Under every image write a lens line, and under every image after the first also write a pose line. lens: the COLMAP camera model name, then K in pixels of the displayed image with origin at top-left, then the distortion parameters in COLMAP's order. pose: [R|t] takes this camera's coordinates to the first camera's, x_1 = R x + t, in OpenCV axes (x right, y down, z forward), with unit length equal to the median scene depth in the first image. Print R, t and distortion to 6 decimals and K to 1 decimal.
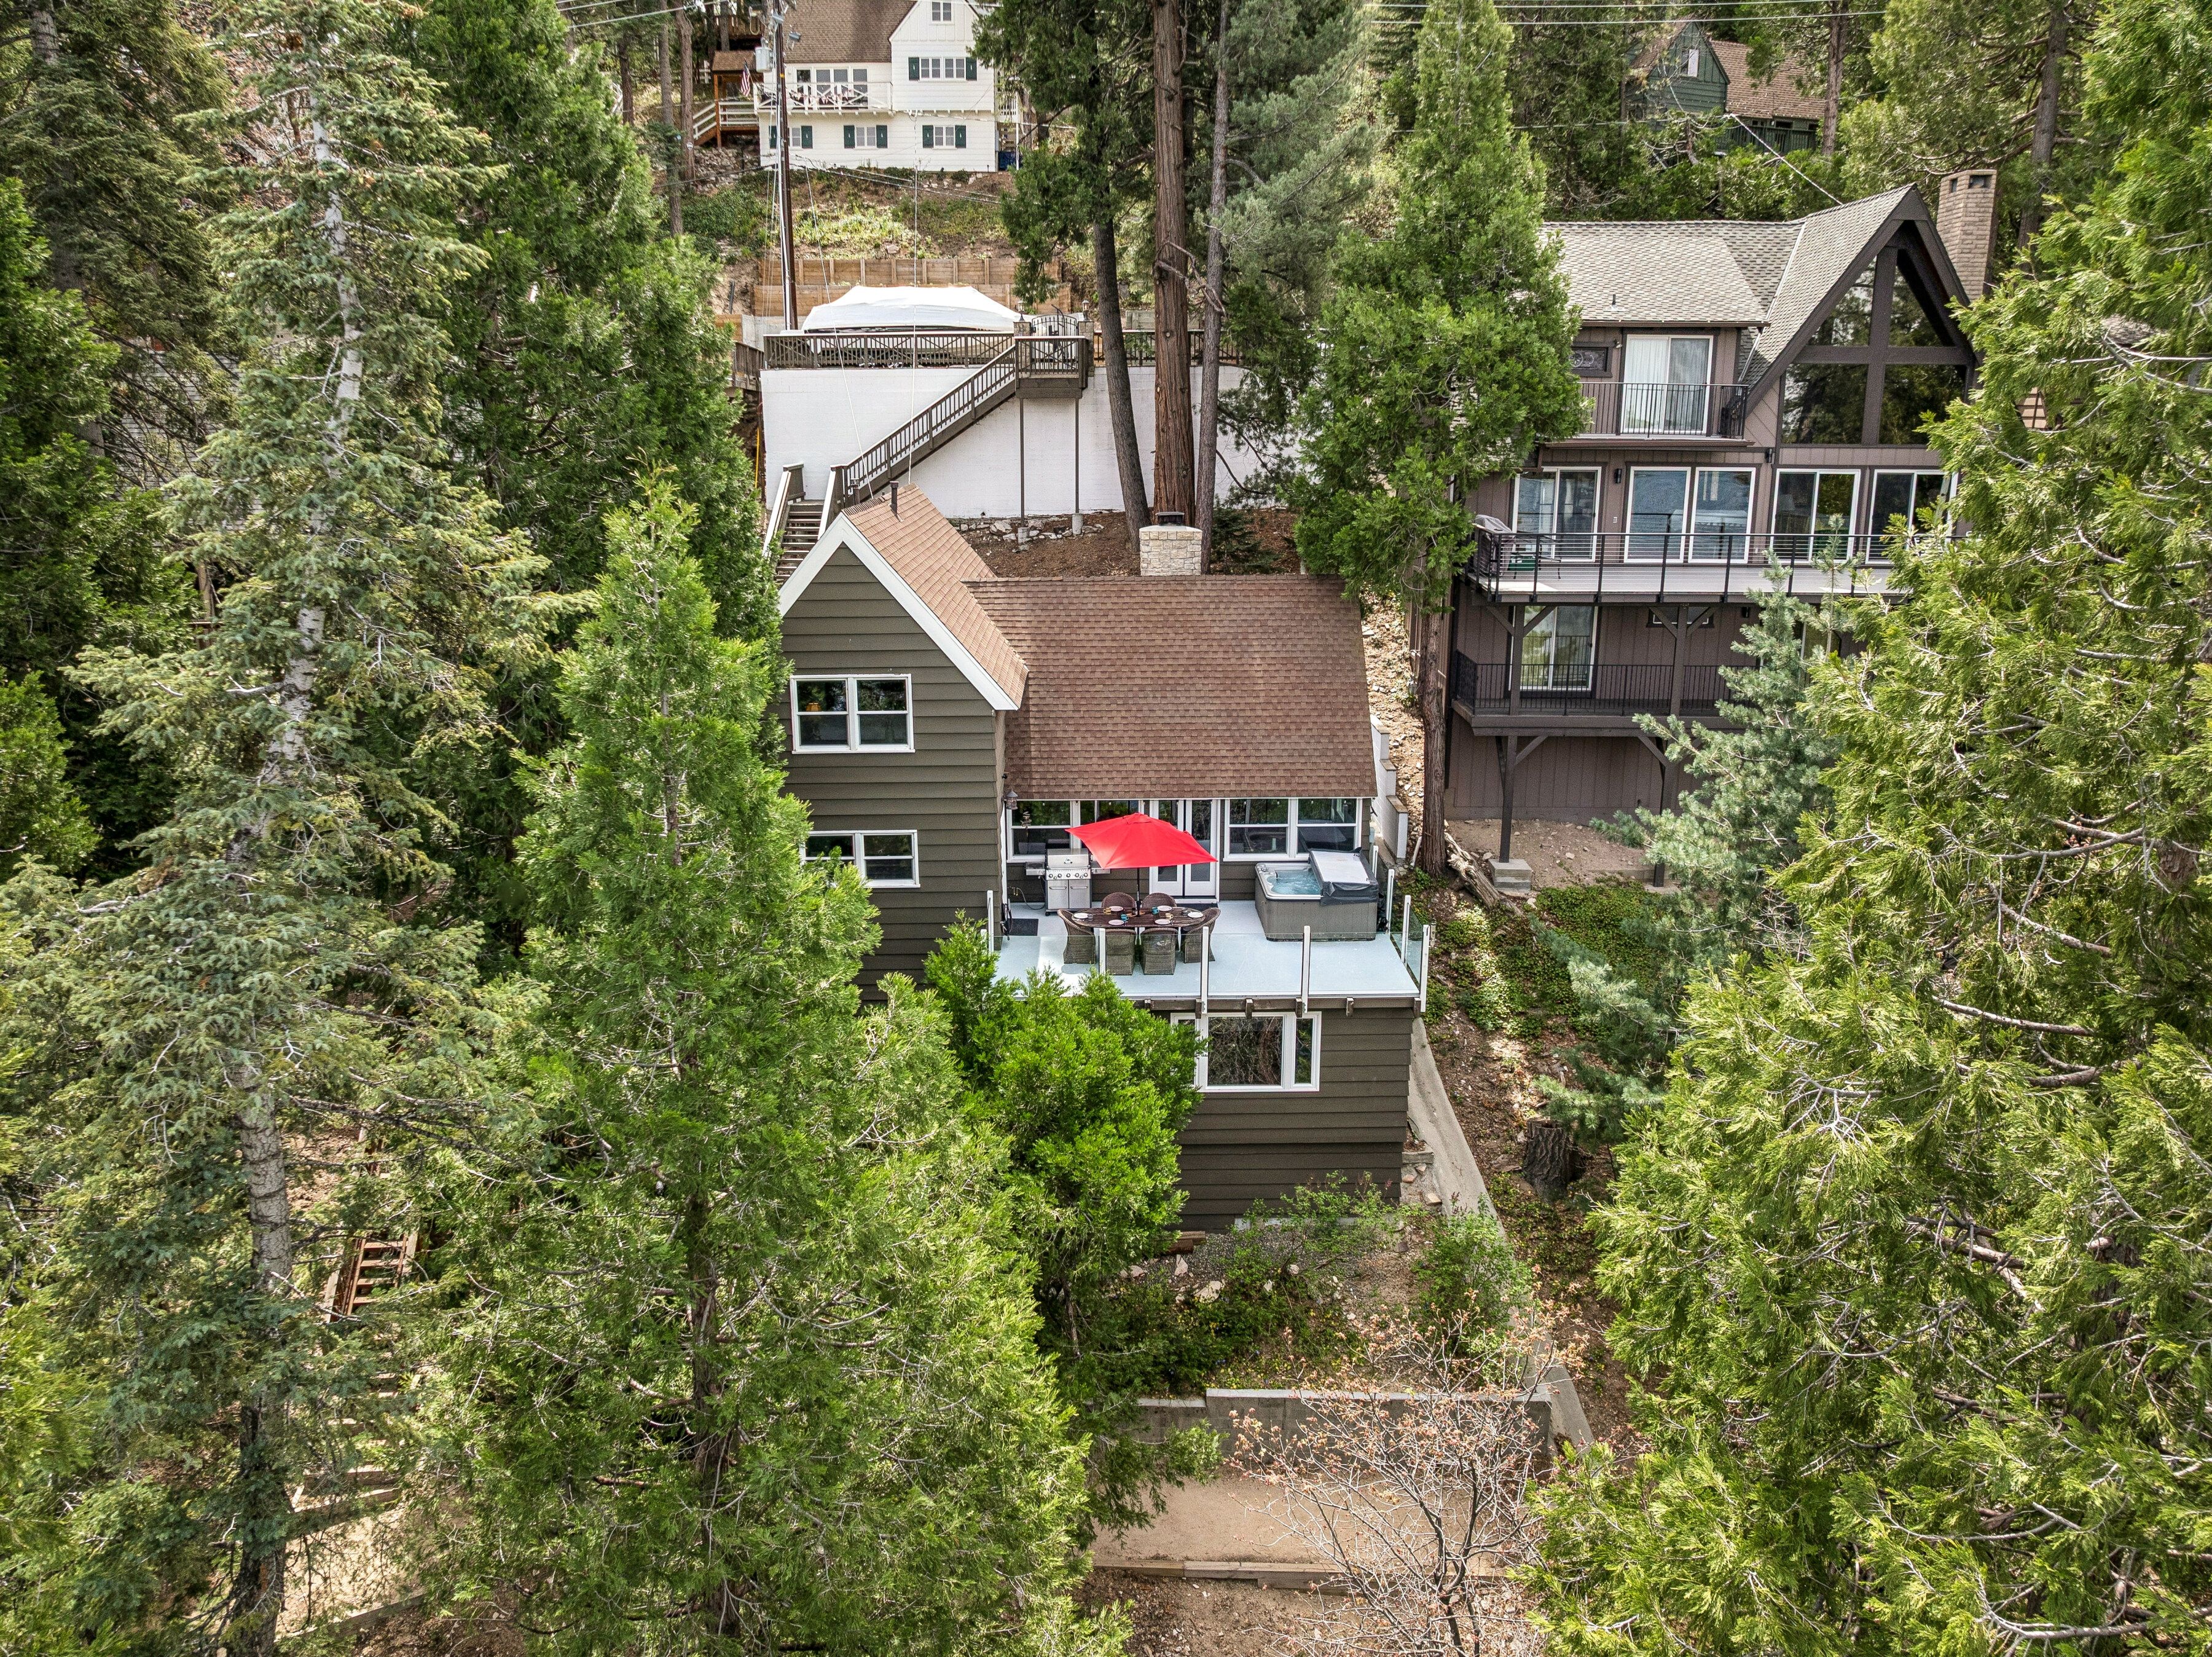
lens RADIAL K [[1600.8, 0, 1116.4], [0, 1600.8, 796.6], [0, 0, 1]] dist [-0.033426, -0.005873]
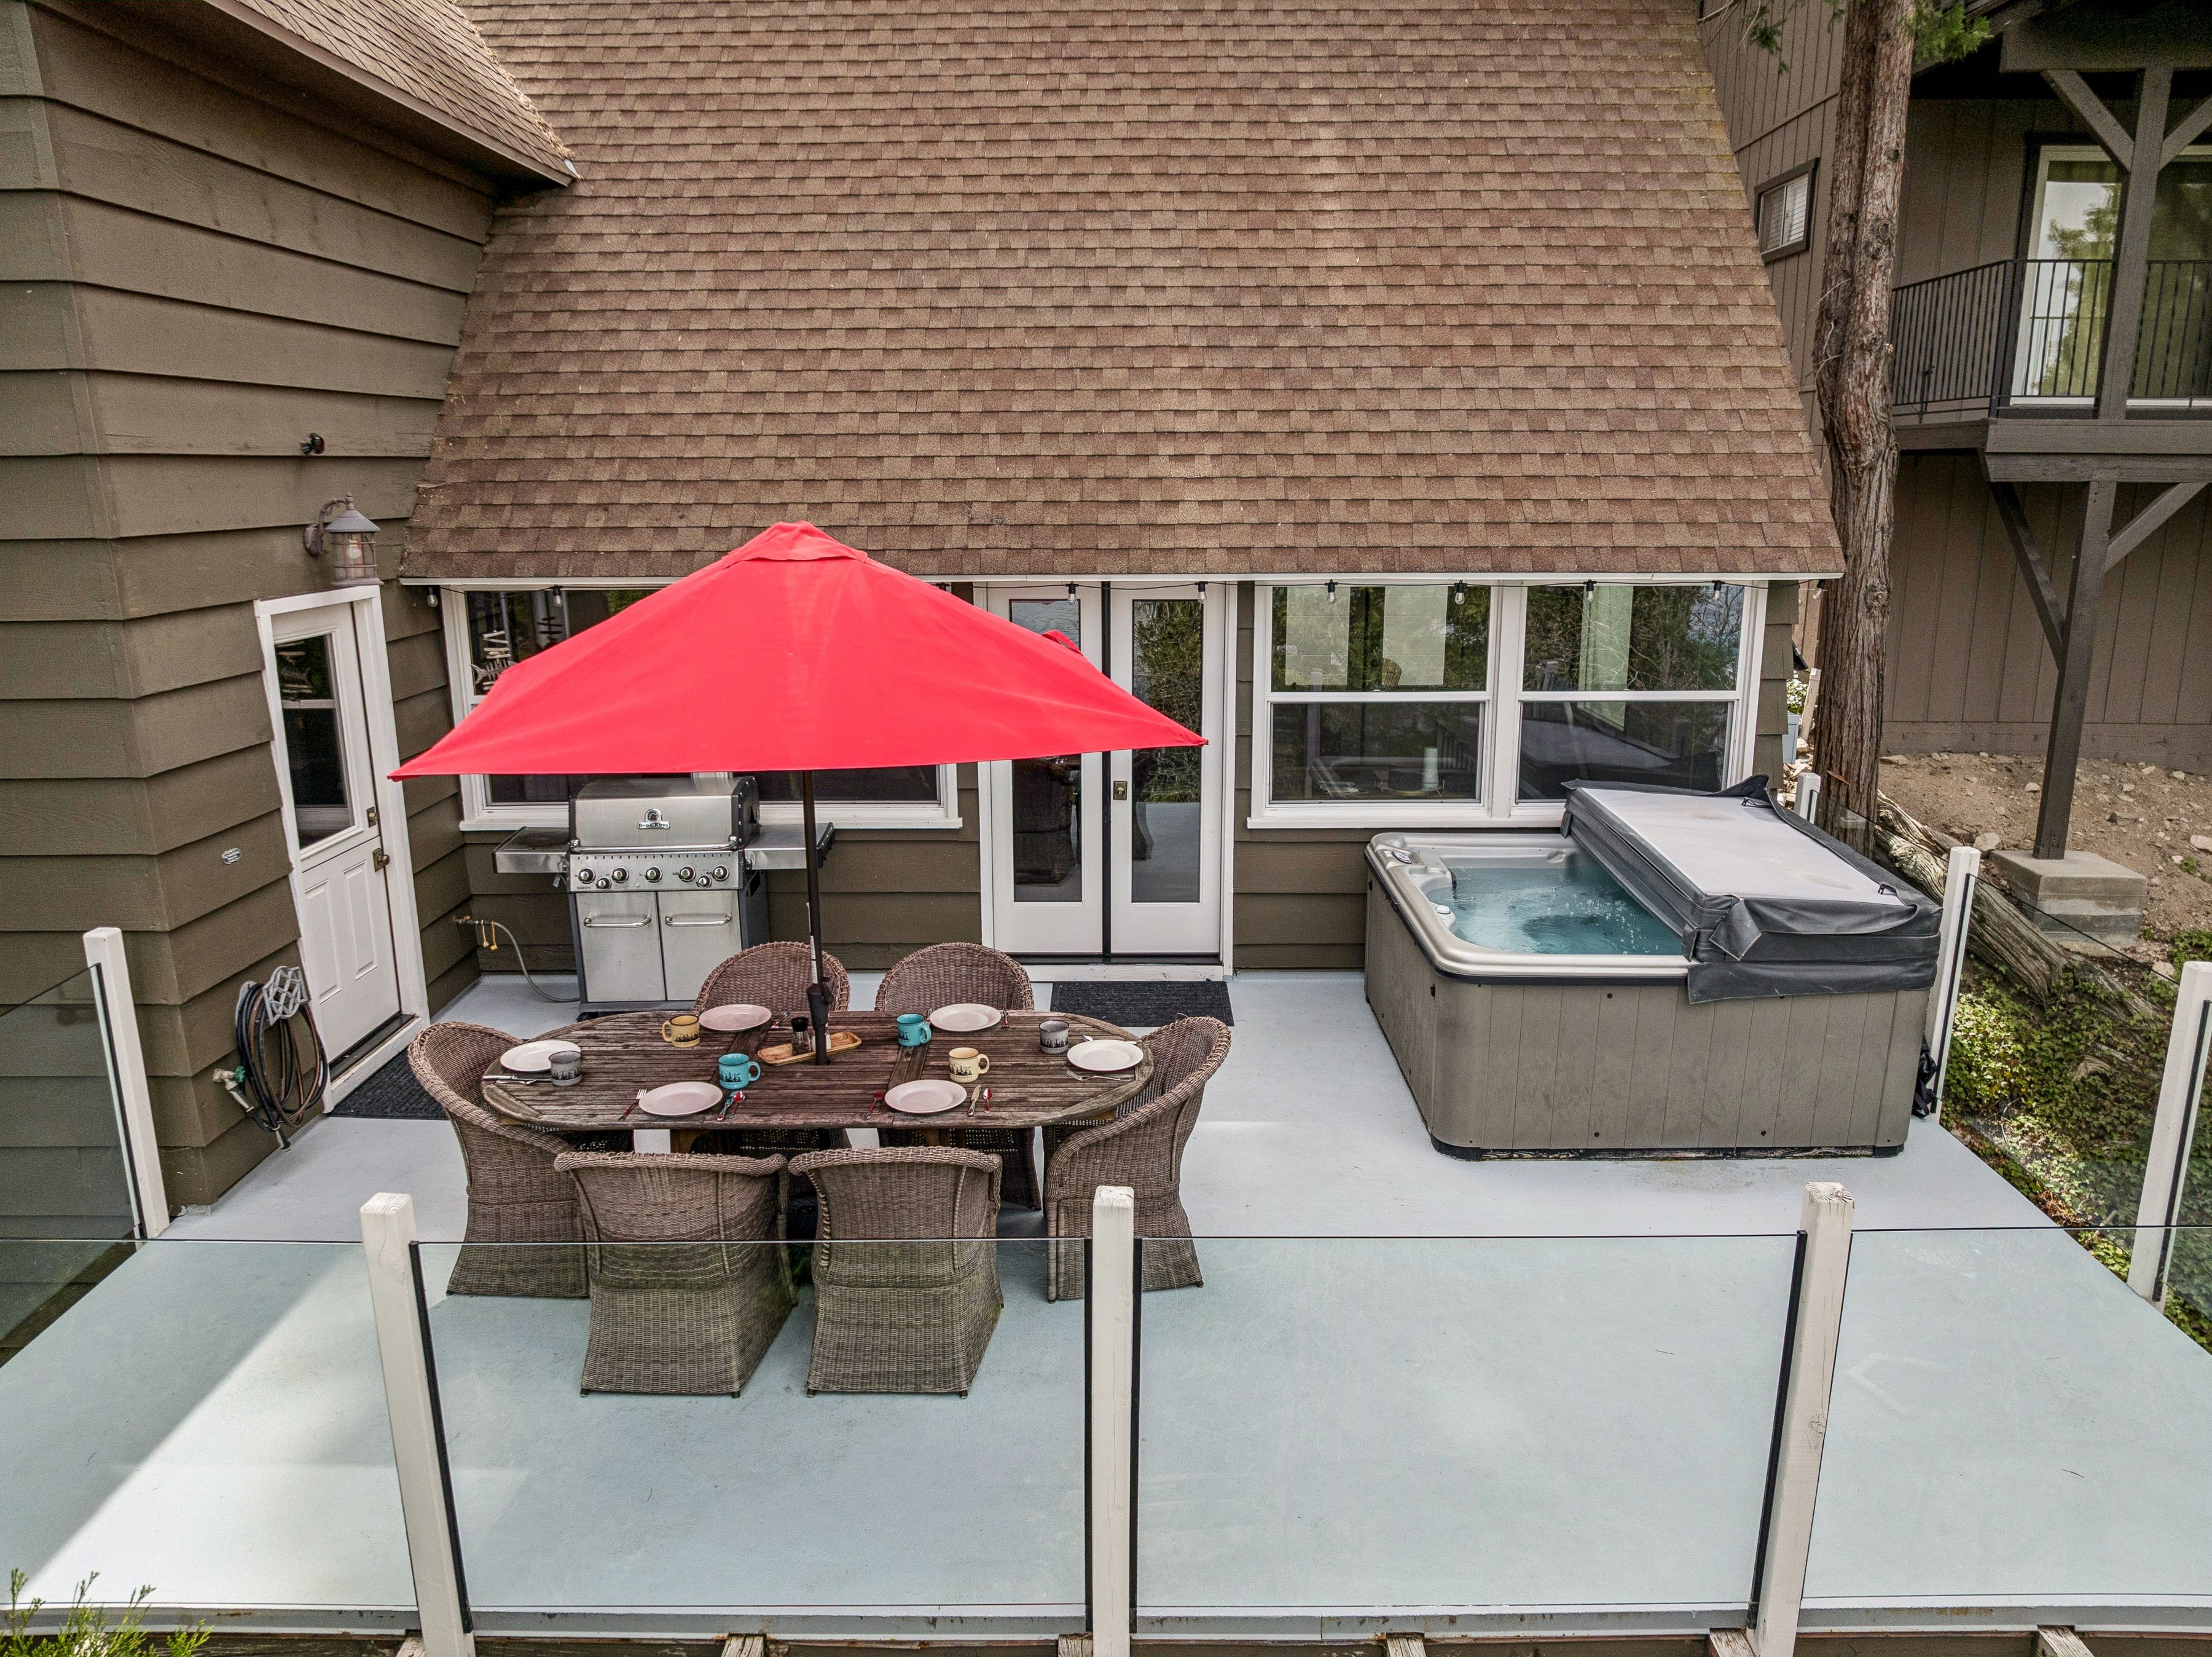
lens RADIAL K [[1567.7, 0, 1106.0], [0, 1567.7, 828.5], [0, 0, 1]] dist [-0.033740, -0.002394]
pose [[0.999633, 0.003337, -0.026882, 0.051222], [-0.003612, 0.999941, -0.010201, 0.044293], [0.026846, 0.010295, 0.999587, 0.749868]]
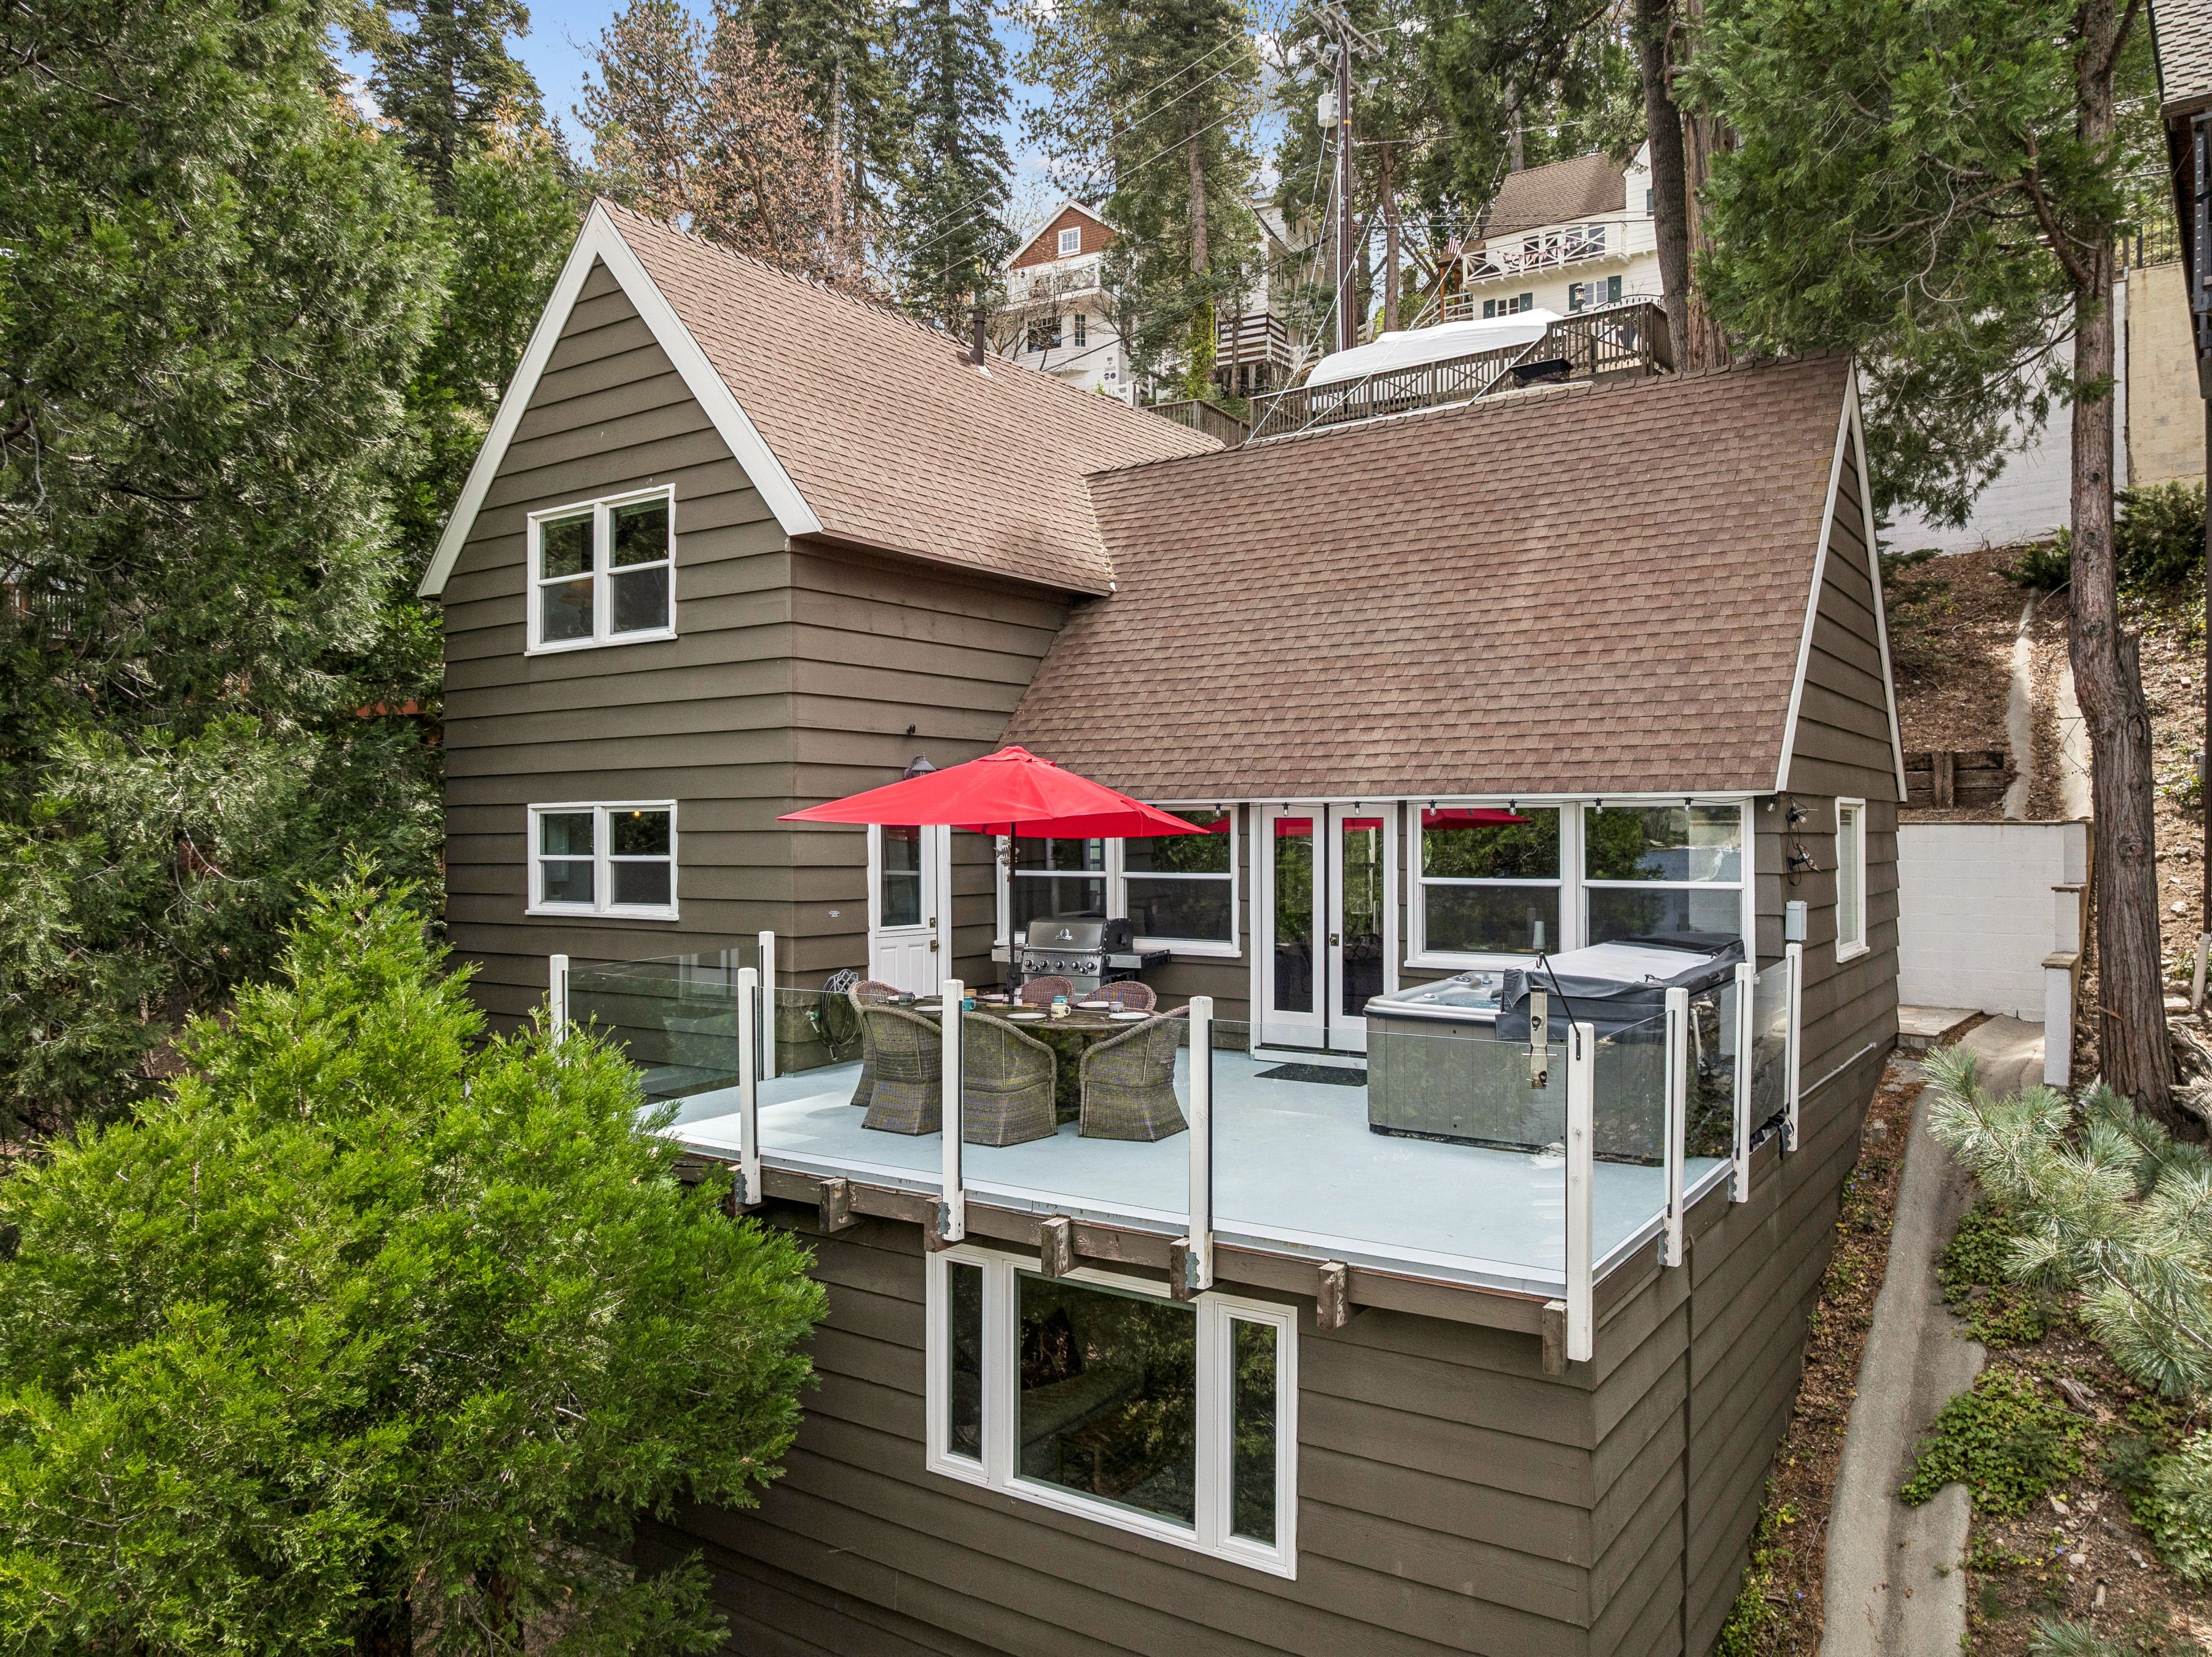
lens RADIAL K [[1600.8, 0, 1116.4], [0, 1600.8, 796.6], [0, 0, 1]] dist [-0.033426, -0.005873]
pose [[0.809352, -0.013633, -0.587165, 0.255607], [-0.137064, 0.967742, -0.211399, 0.097694], [0.571106, 0.251575, 0.781375, 0.639566]]
